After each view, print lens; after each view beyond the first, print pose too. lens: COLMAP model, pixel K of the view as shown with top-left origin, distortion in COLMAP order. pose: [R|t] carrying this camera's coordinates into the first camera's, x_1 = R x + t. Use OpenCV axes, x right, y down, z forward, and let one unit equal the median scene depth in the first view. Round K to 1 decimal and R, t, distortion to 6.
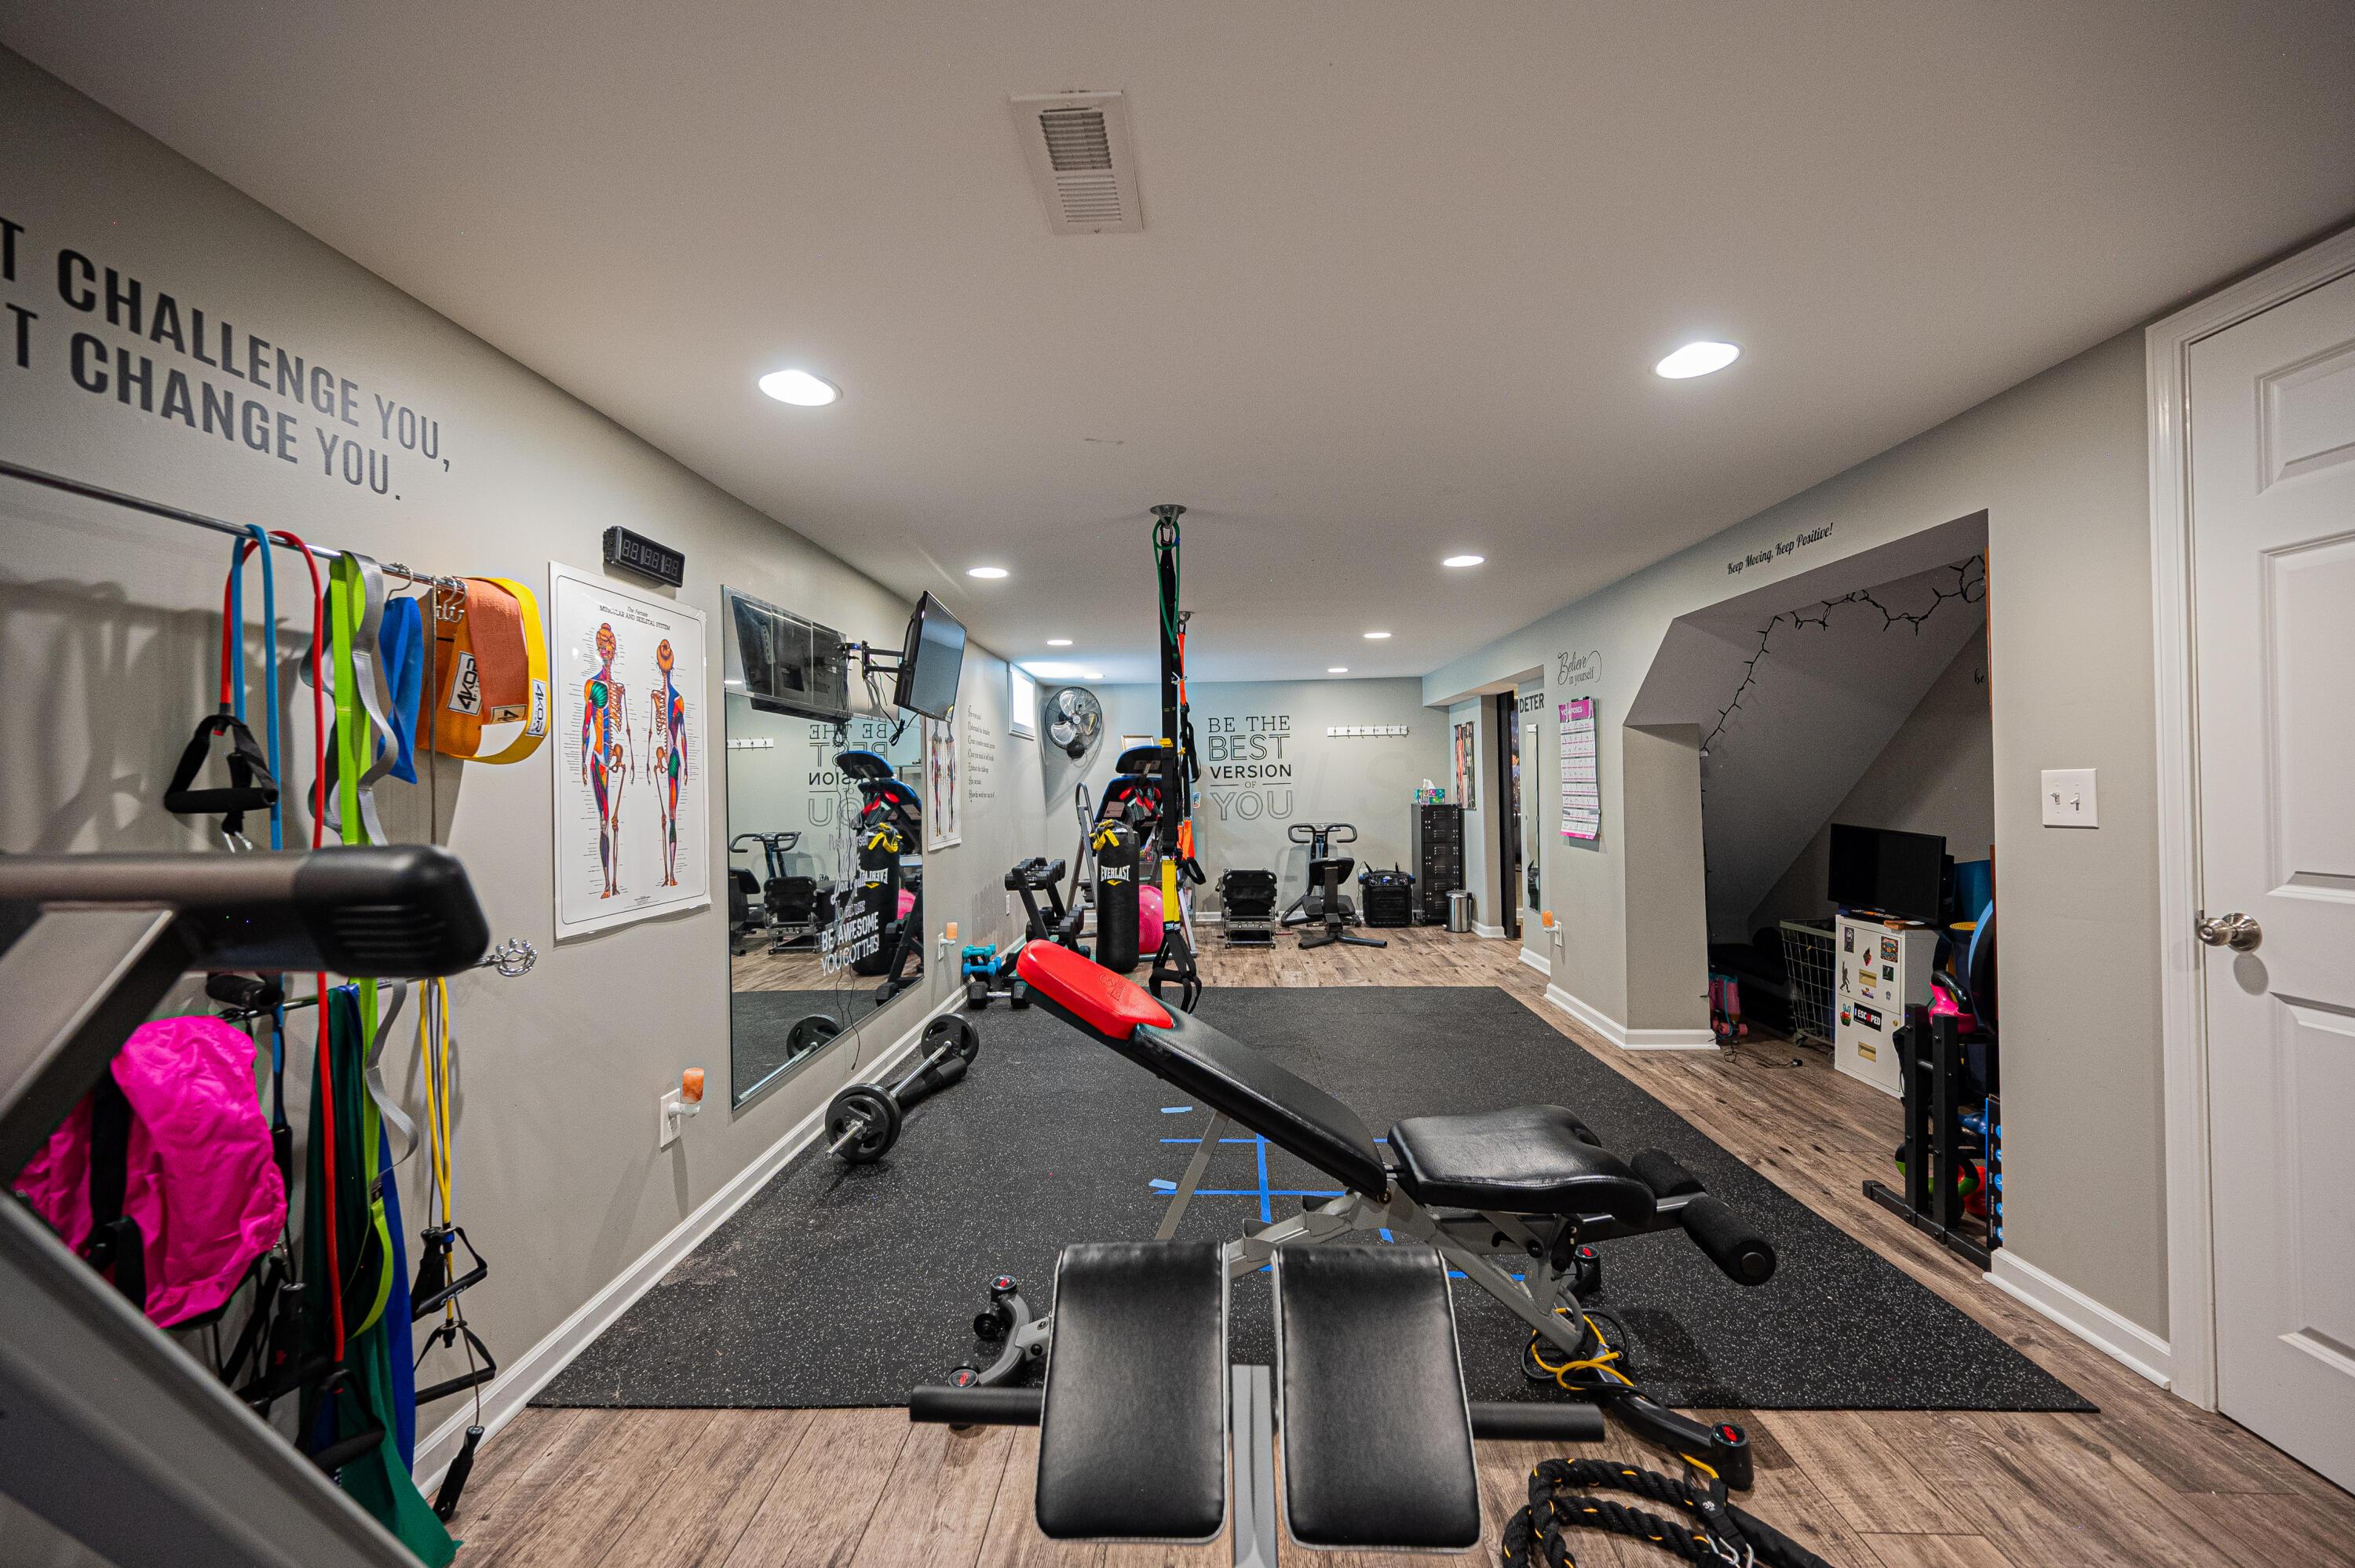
lens RADIAL K [[935.4, 0, 1173.0], [0, 935.4, 782.3], [0, 0, 1]] dist [0.000464, 0.000048]
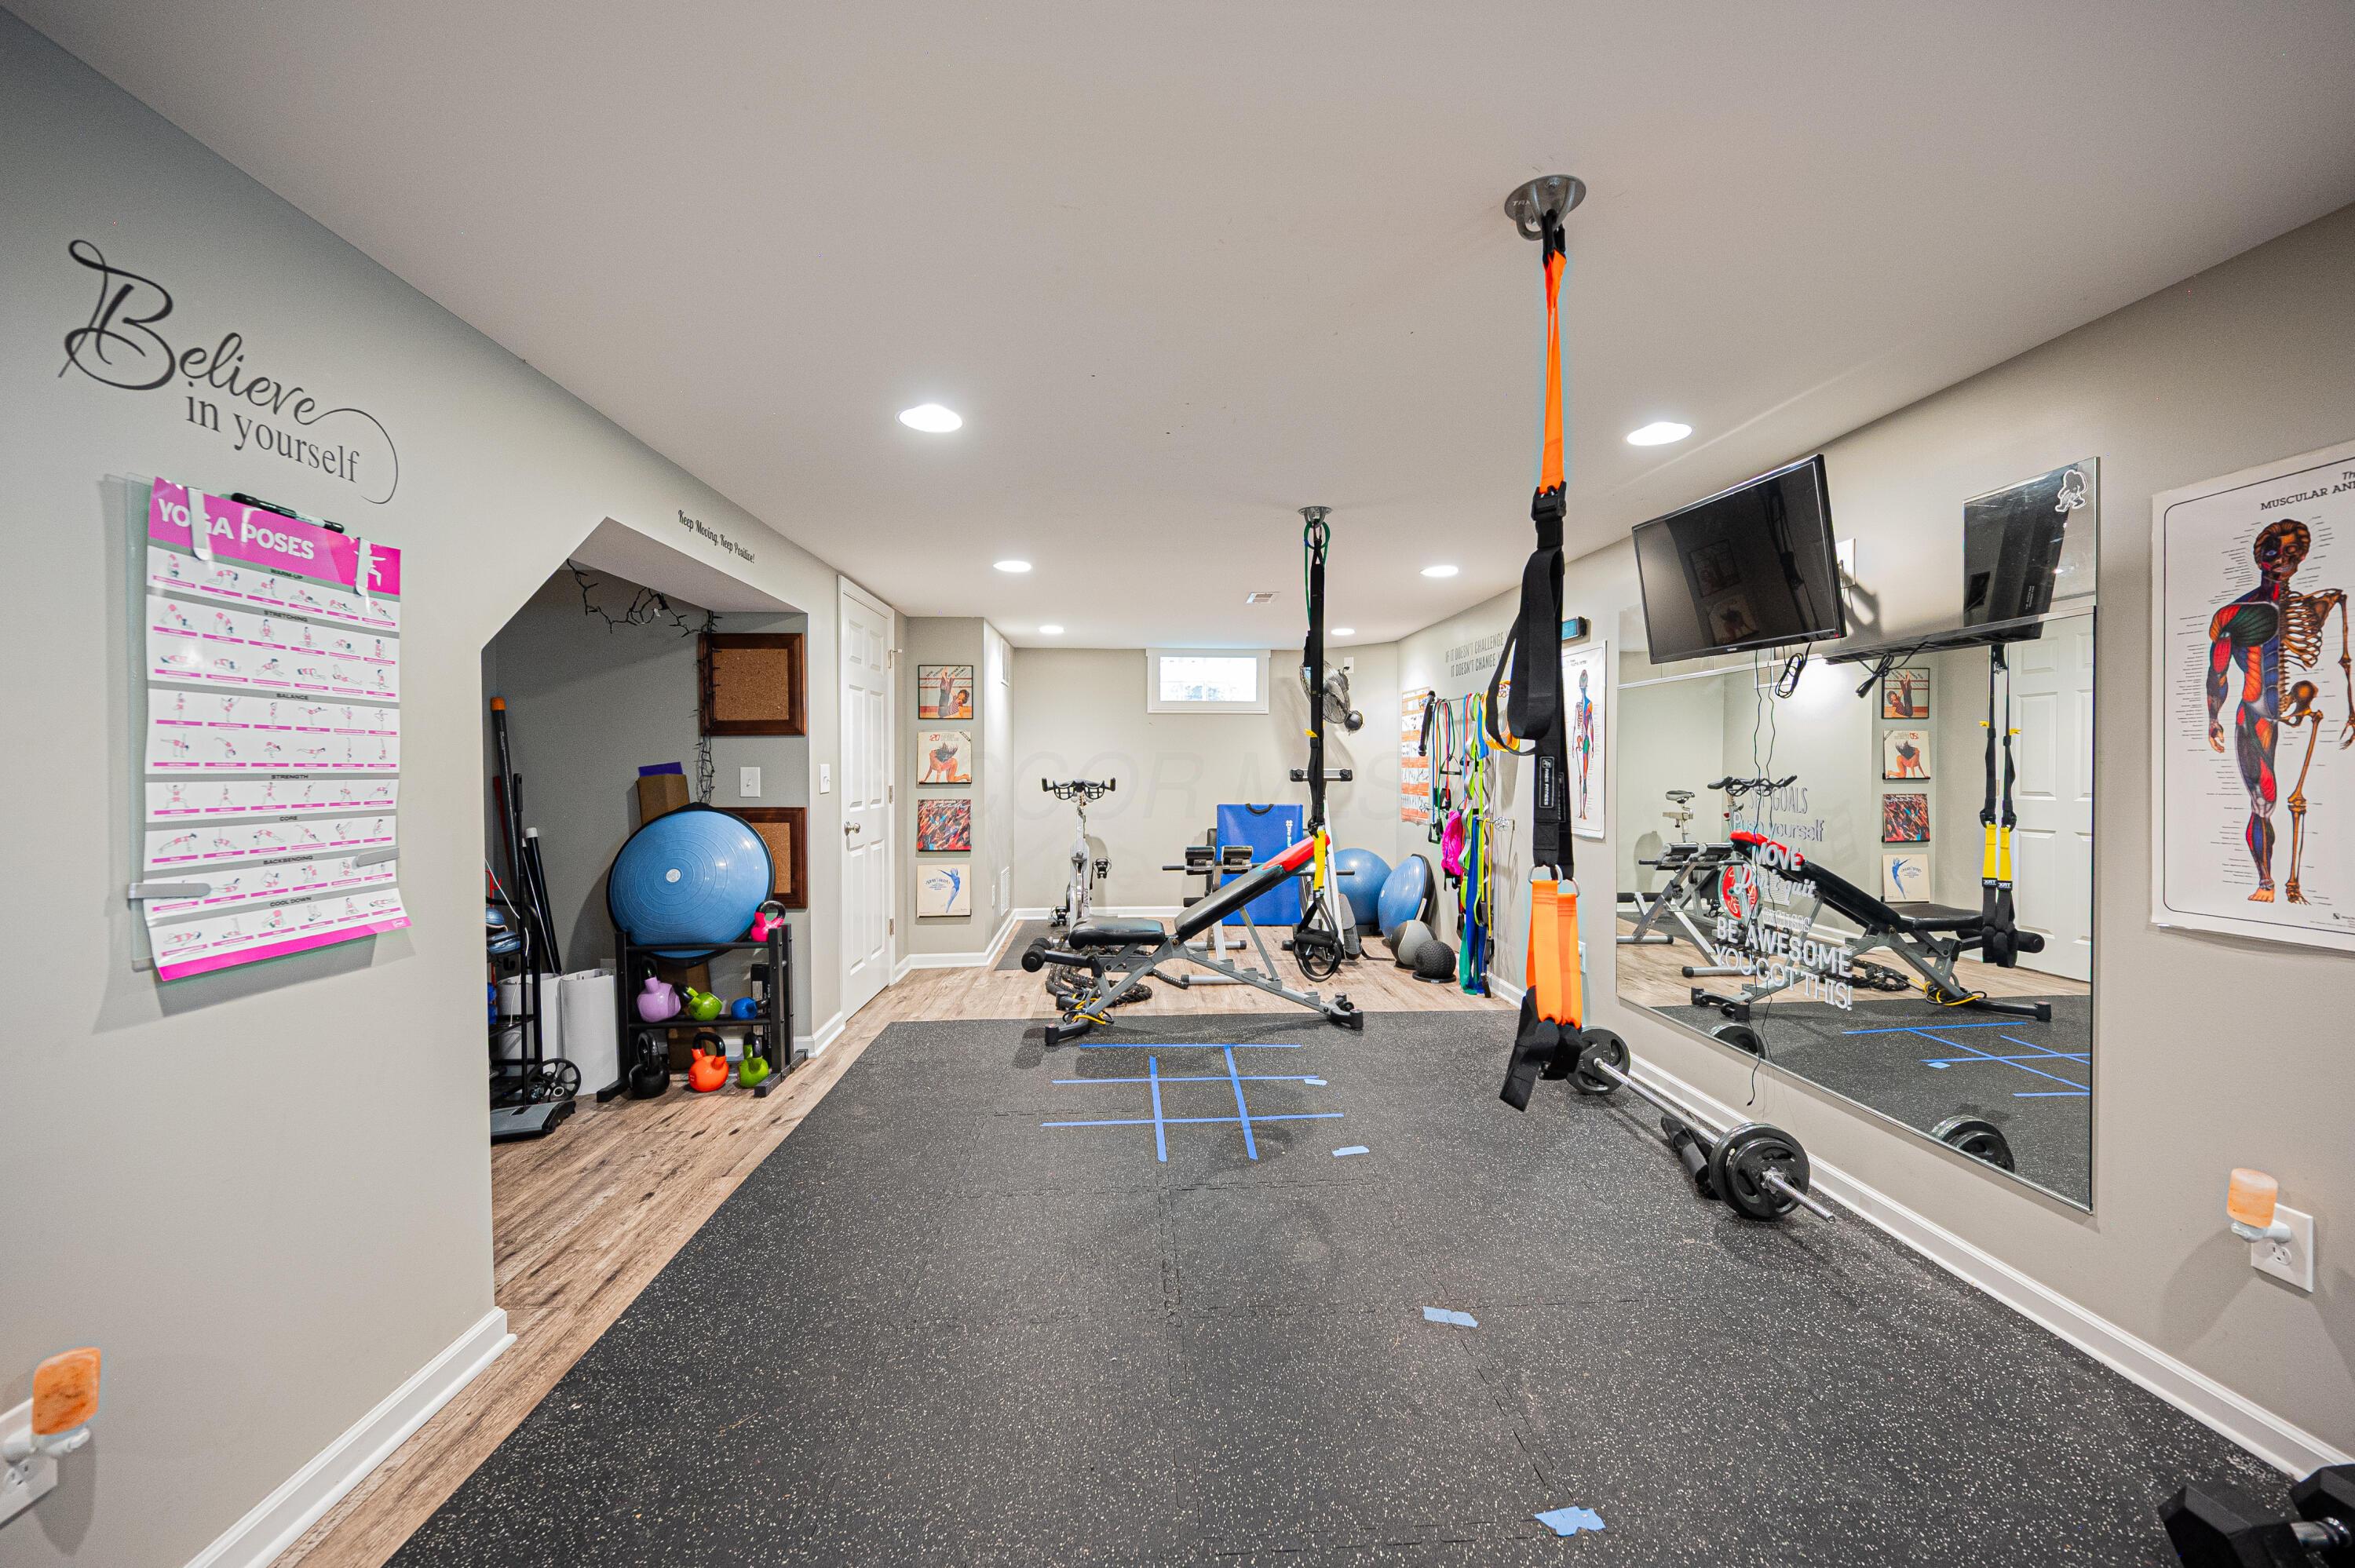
lens RADIAL K [[935.4, 0, 1179.2], [0, 935.4, 775.4], [0, 0, 1]] dist [0.000464, 0.000048]
pose [[-0.995911, 0.018954, -0.088327, 0.224314], [0.018068, 0.999778, 0.010821, 0.001488], [0.088512, 0.009181, -0.996033, 1.821094]]
